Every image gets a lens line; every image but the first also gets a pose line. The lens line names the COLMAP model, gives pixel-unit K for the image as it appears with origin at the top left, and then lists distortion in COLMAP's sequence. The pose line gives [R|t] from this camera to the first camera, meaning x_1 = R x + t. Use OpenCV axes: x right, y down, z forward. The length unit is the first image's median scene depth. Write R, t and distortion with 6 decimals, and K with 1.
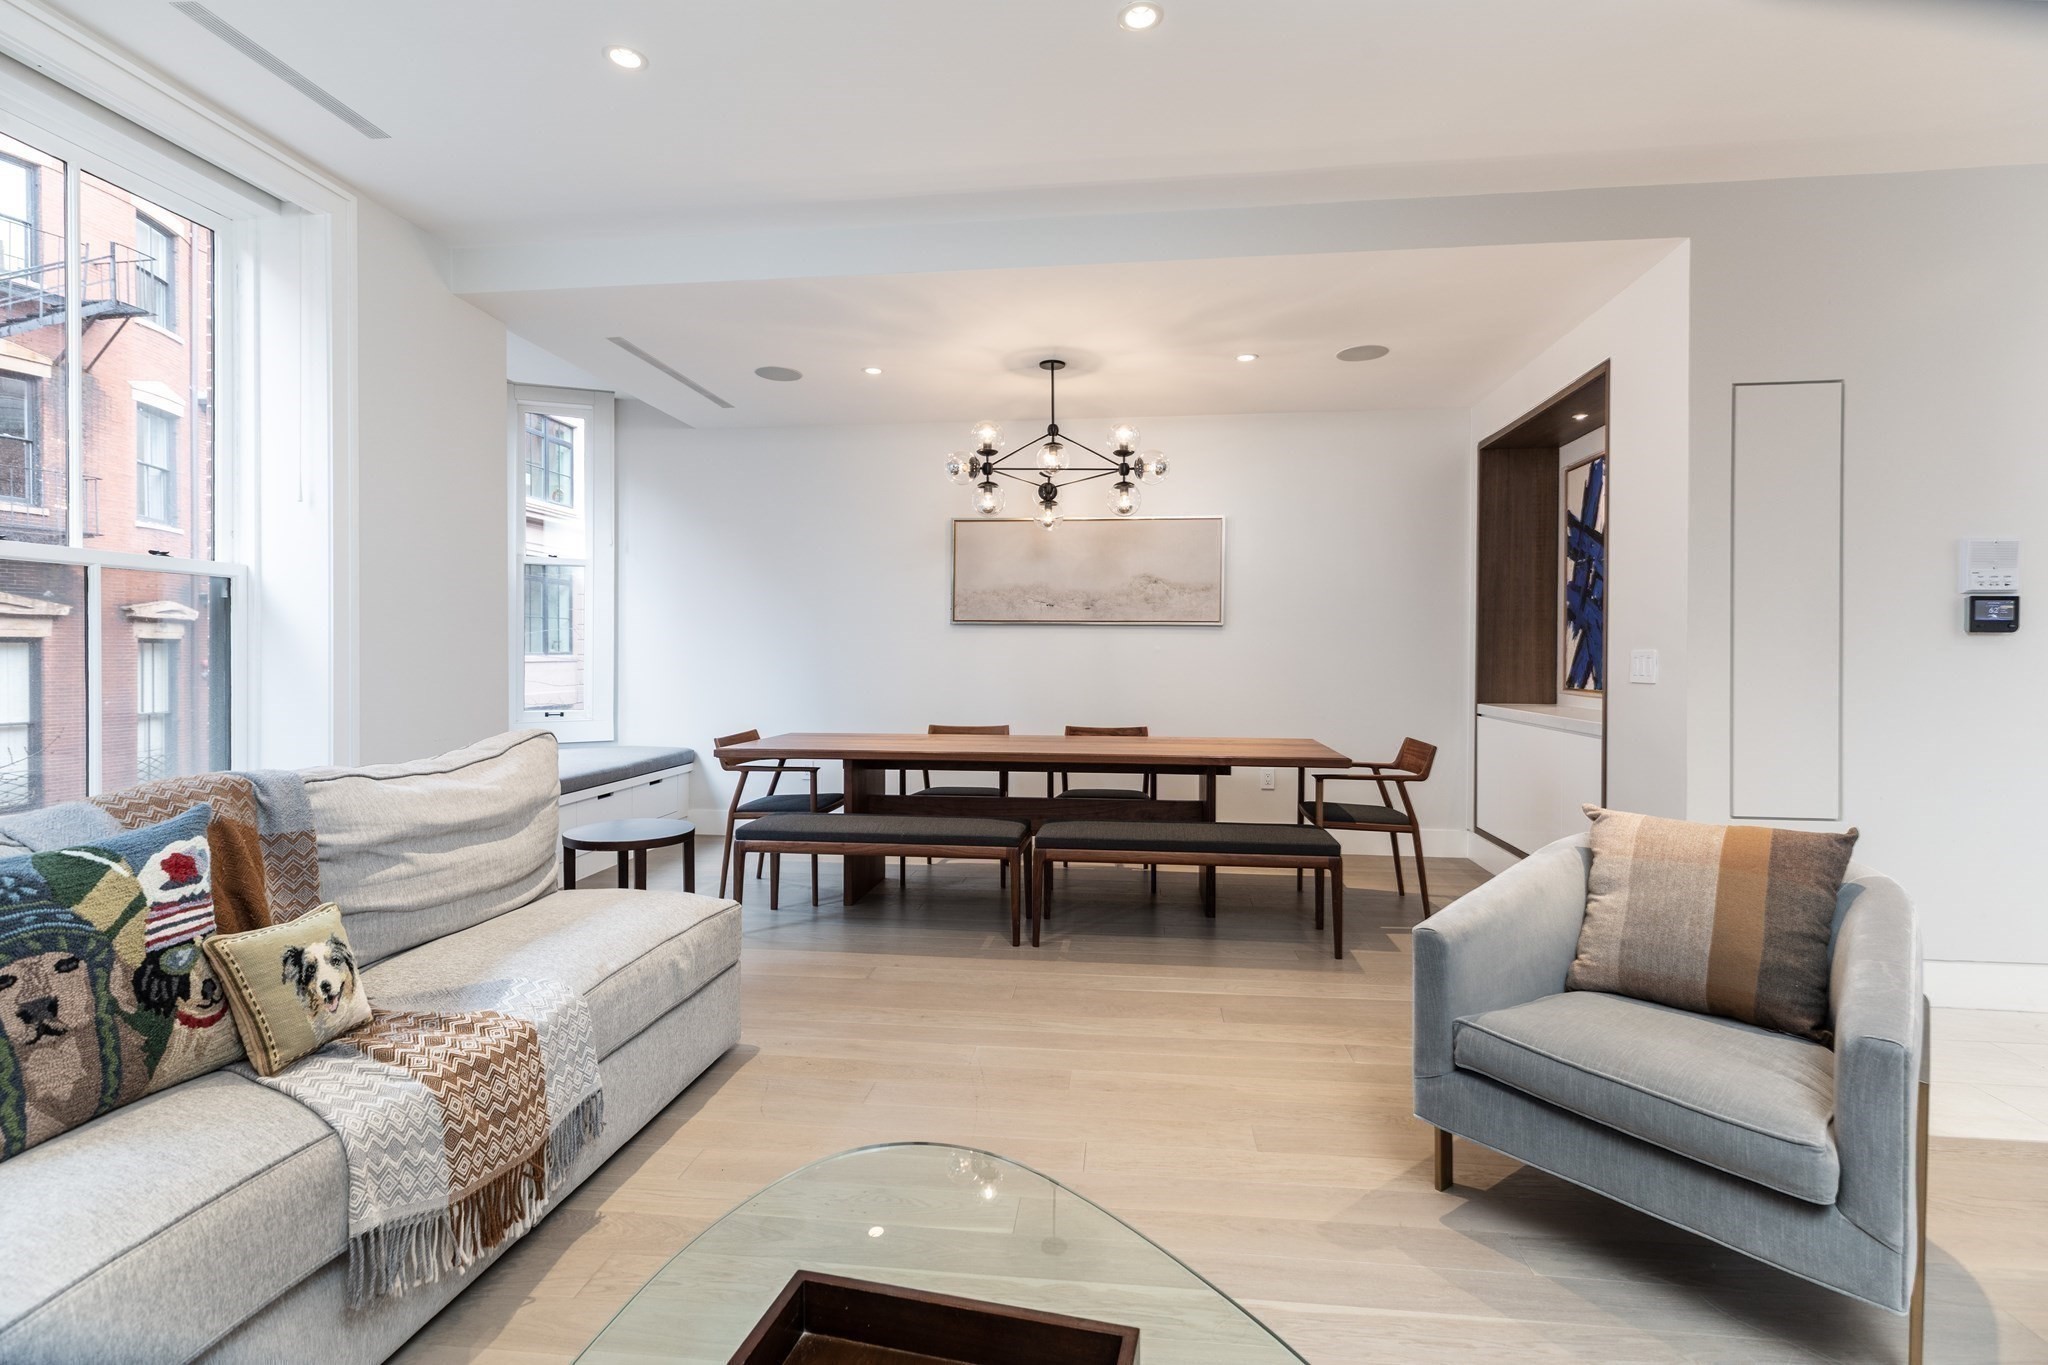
lens RADIAL K [[925.6, 0, 1024.0], [0, 925.6, 682.5], [0, 0, 1]] dist [0.000730, -0.000063]
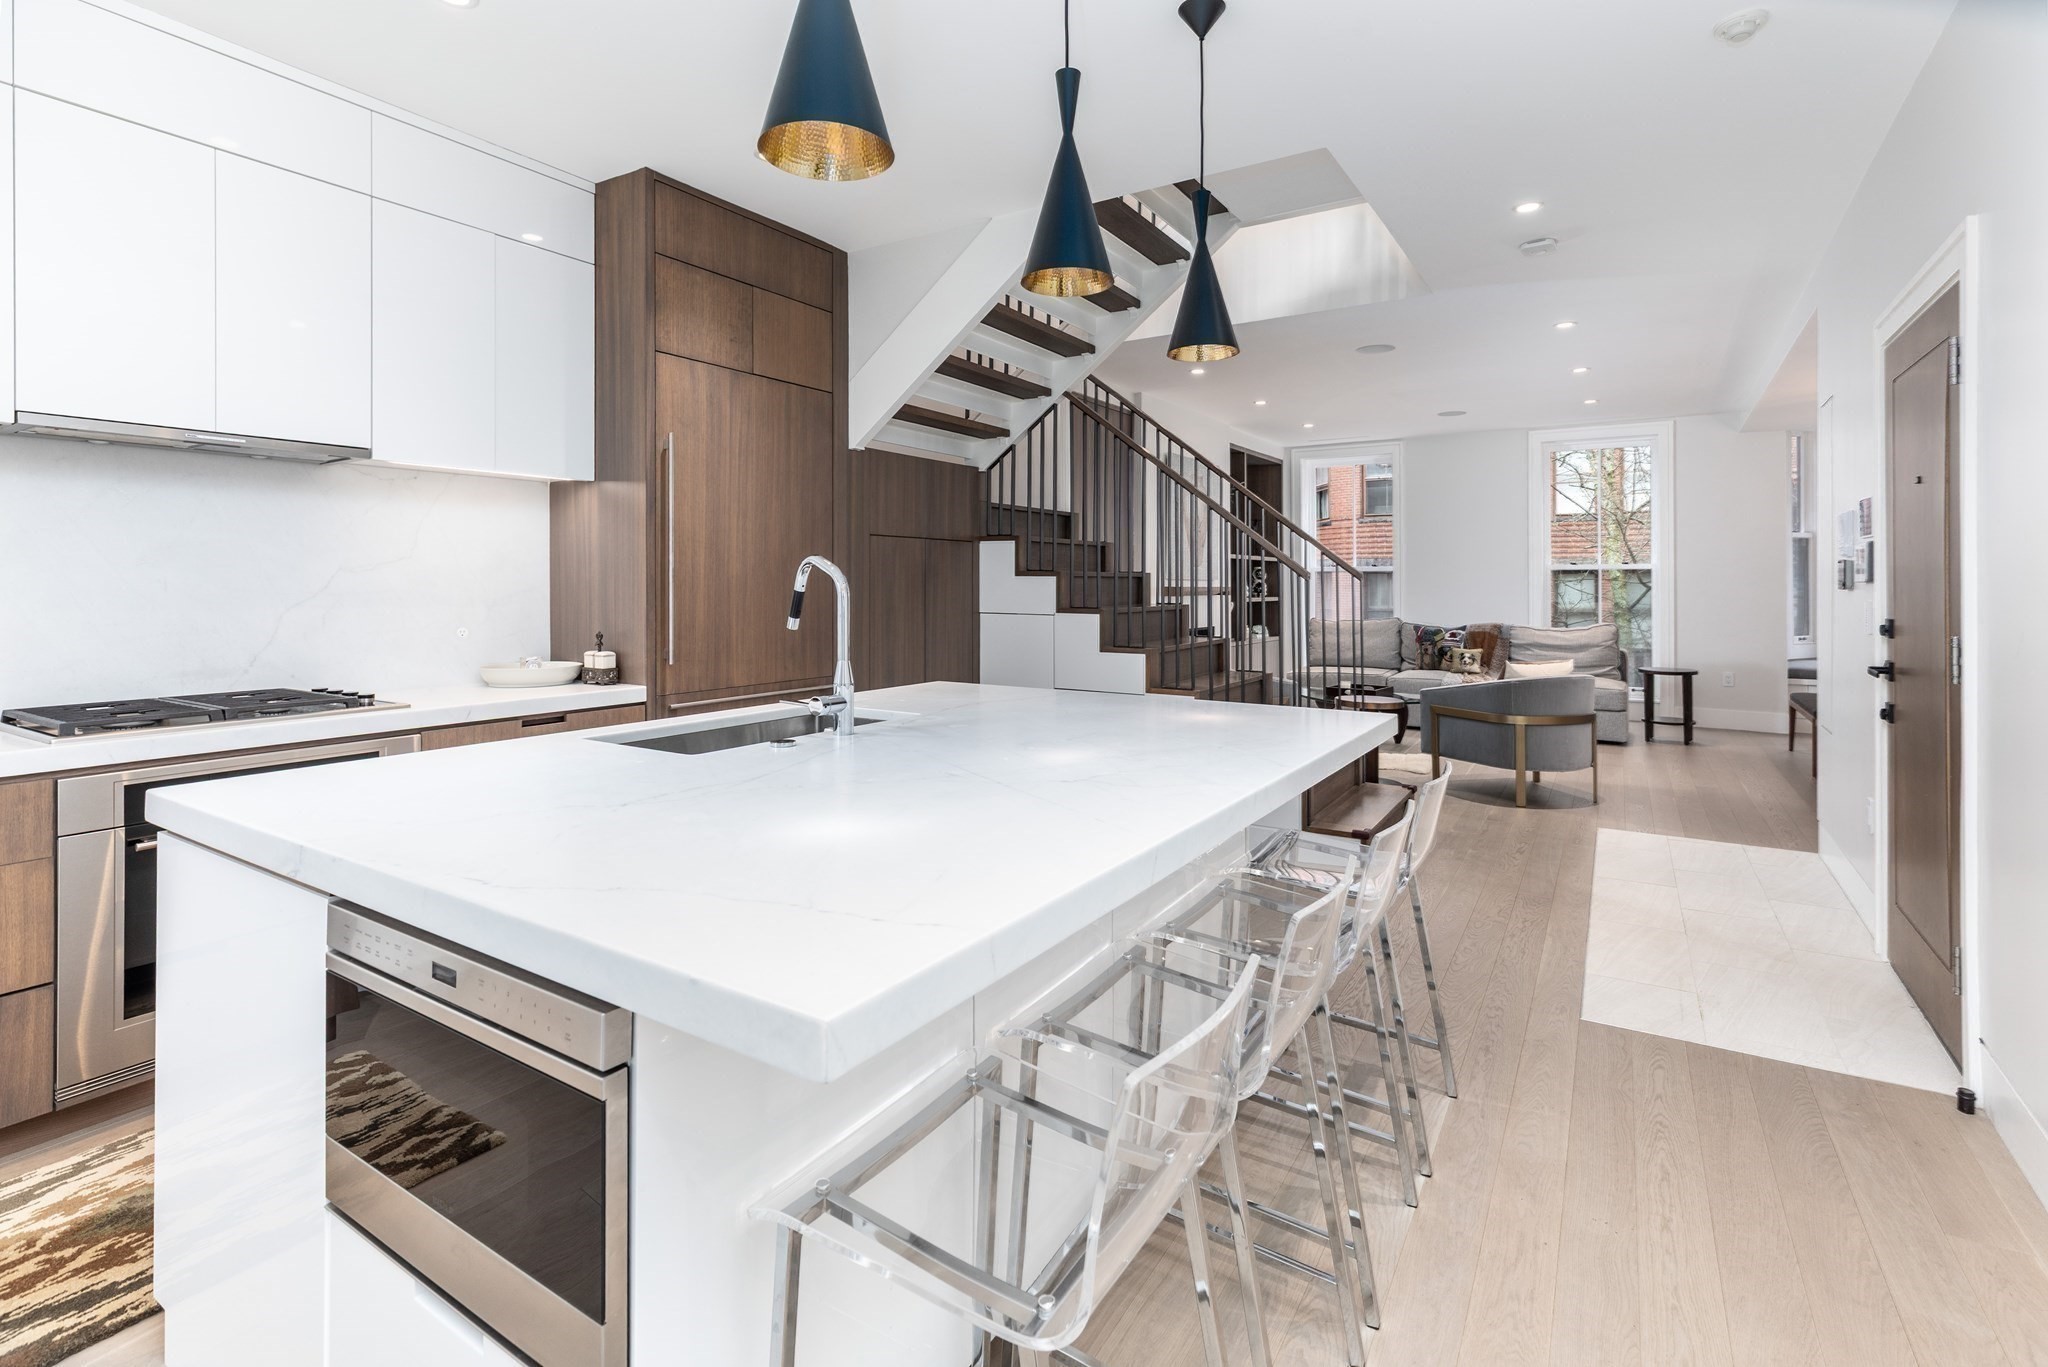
lens RADIAL K [[951.8, 0, 1027.5], [0, 951.8, 584.2], [0, 0, 1]] dist [-0.000282, -0.000053]
pose [[-0.442344, -0.005486, -0.896829, 1.764071], [-0.029346, 0.999534, 0.008361, -0.025473], [0.896365, 0.030017, -0.442299, 0.400357]]
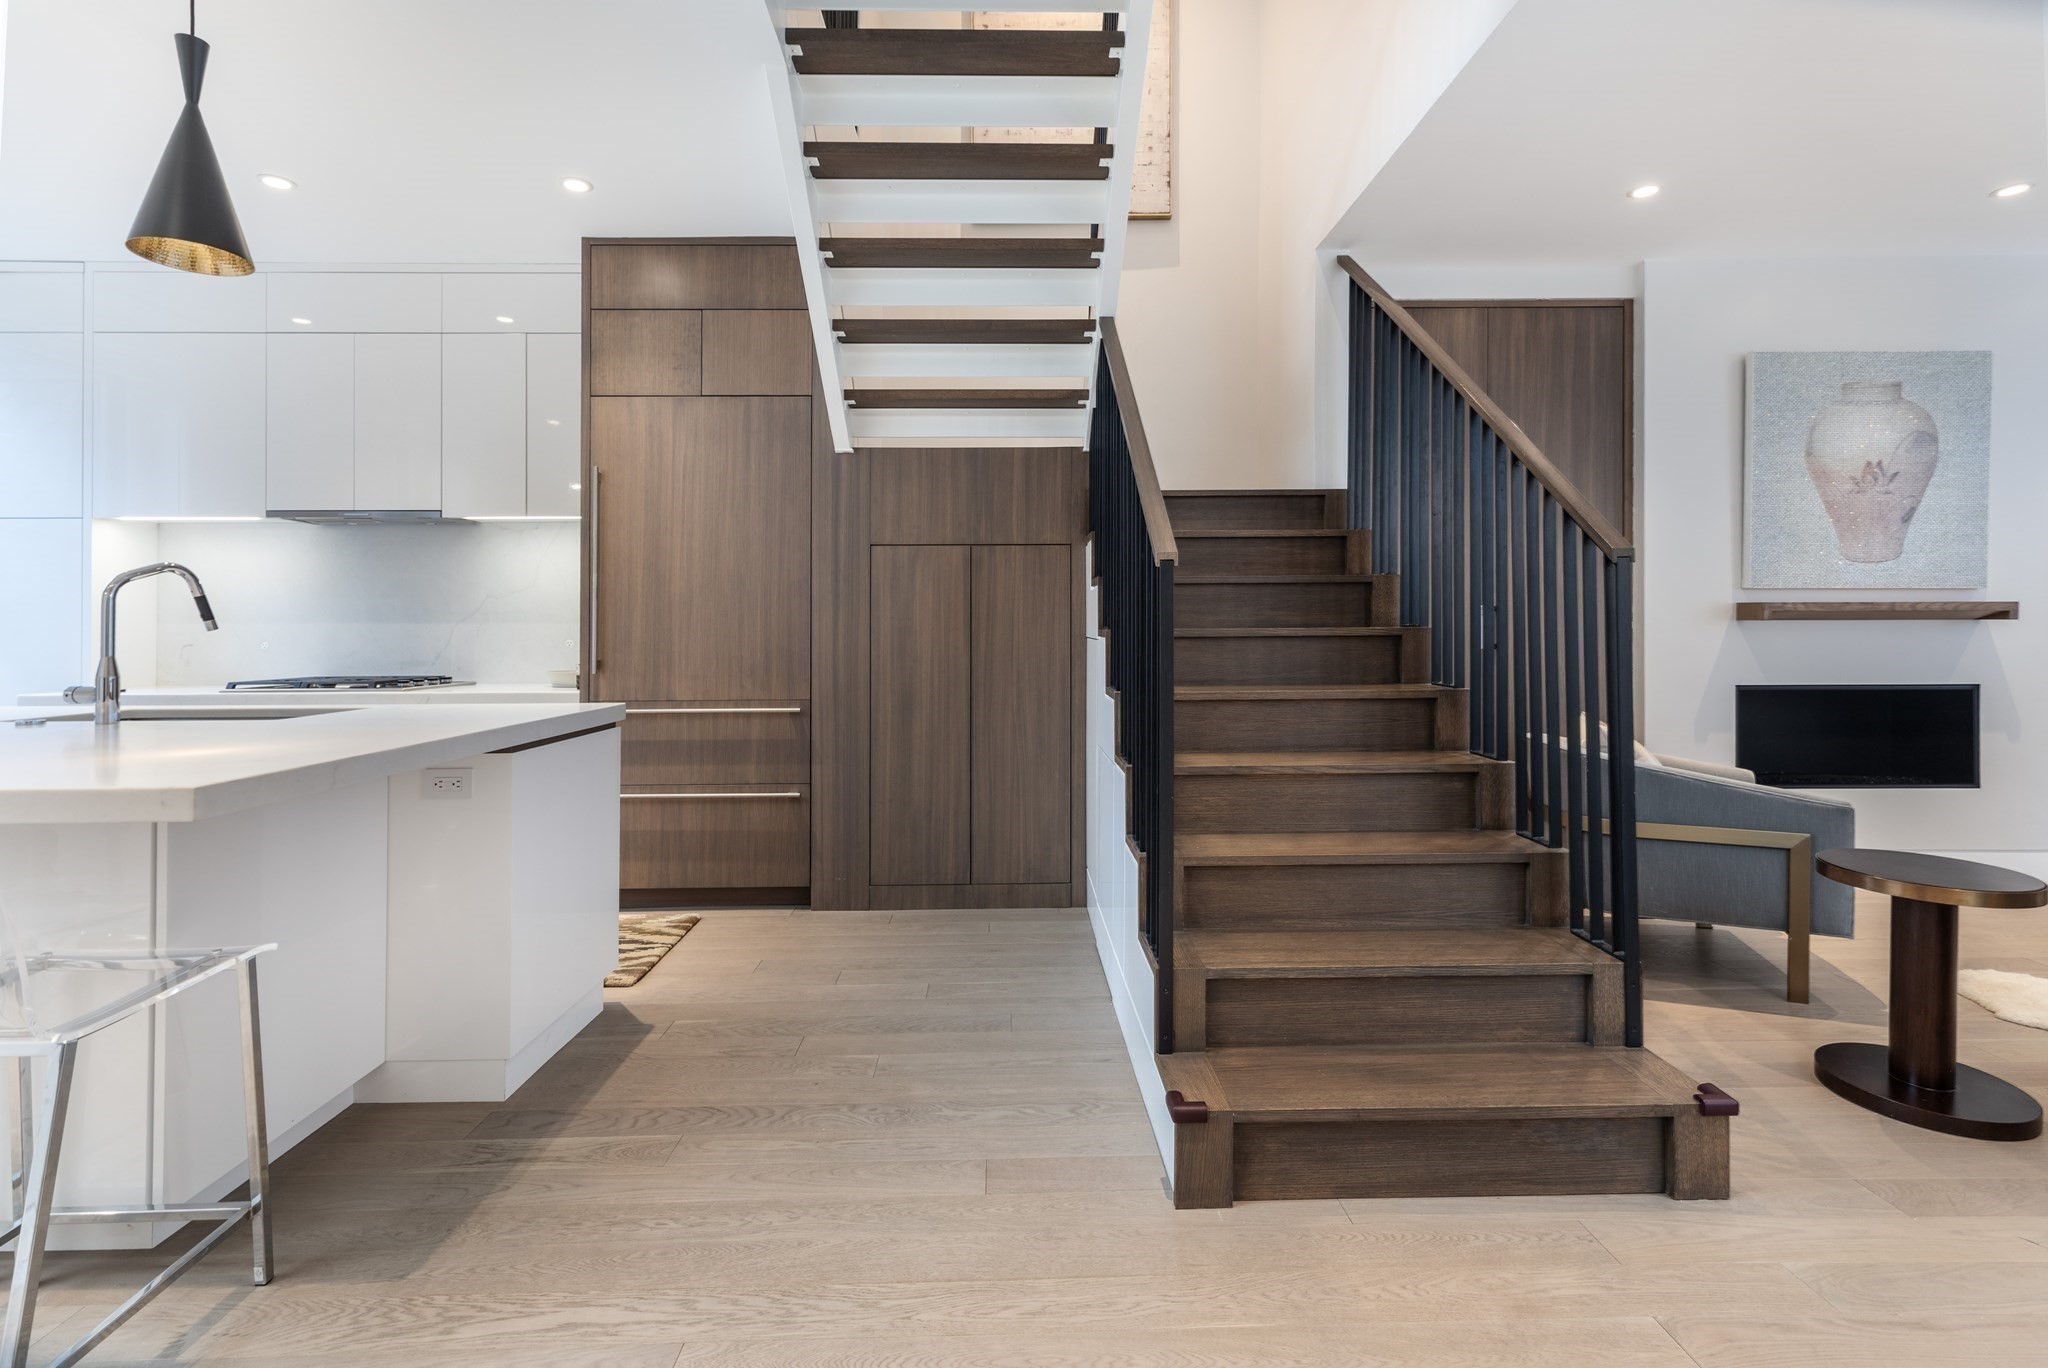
lens RADIAL K [[938.8, 0, 1019.7], [0, 938.8, 630.0], [0, 0, 1]] dist [0.002044, 0.000844]
pose [[-0.992169, -0.000213, -0.124903, 0.928145], [-0.004111, 0.999512, 0.030953, -0.013177], [0.124835, 0.031224, -0.991686, 0.690983]]
